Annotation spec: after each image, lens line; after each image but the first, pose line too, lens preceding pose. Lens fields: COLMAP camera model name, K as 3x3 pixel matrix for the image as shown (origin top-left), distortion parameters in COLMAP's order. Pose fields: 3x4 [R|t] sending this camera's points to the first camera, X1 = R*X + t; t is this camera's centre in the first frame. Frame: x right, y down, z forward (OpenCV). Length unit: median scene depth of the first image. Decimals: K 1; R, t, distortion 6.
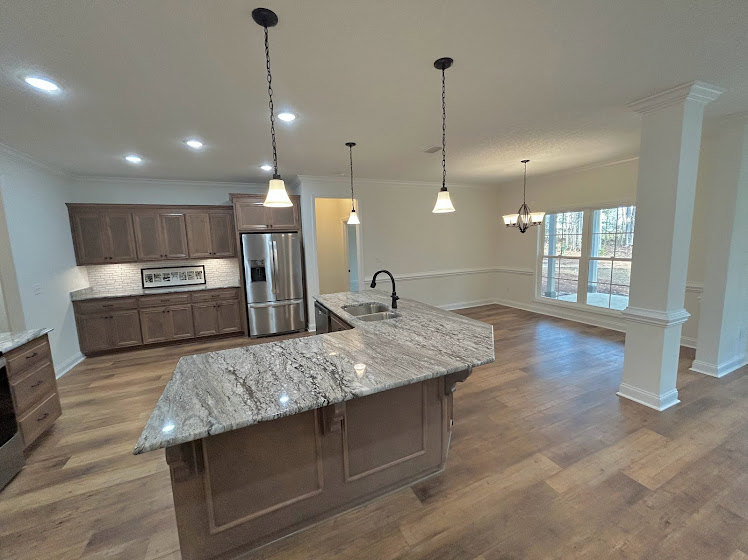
lens RADIAL K [[299.1, 0, 372.8], [0, 299.1, 278.7], [0, 0, 1]] dist [-0.001213, 0.000073]
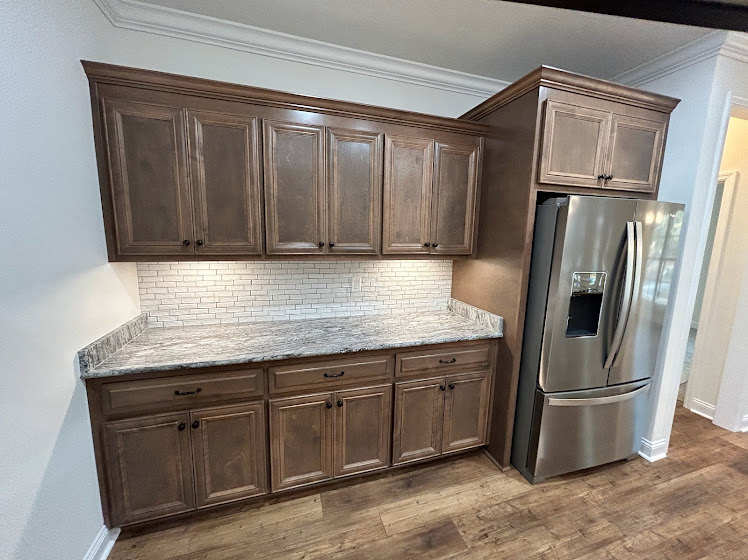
lens RADIAL K [[299.1, 0, 372.8], [0, 299.1, 278.7], [0, 0, 1]] dist [-0.001213, 0.000073]
pose [[0.991305, 0.073286, -0.109283, -0.628219], [-0.070526, 0.997091, 0.028913, -0.052190], [0.111084, -0.020954, 0.993590, 0.667850]]
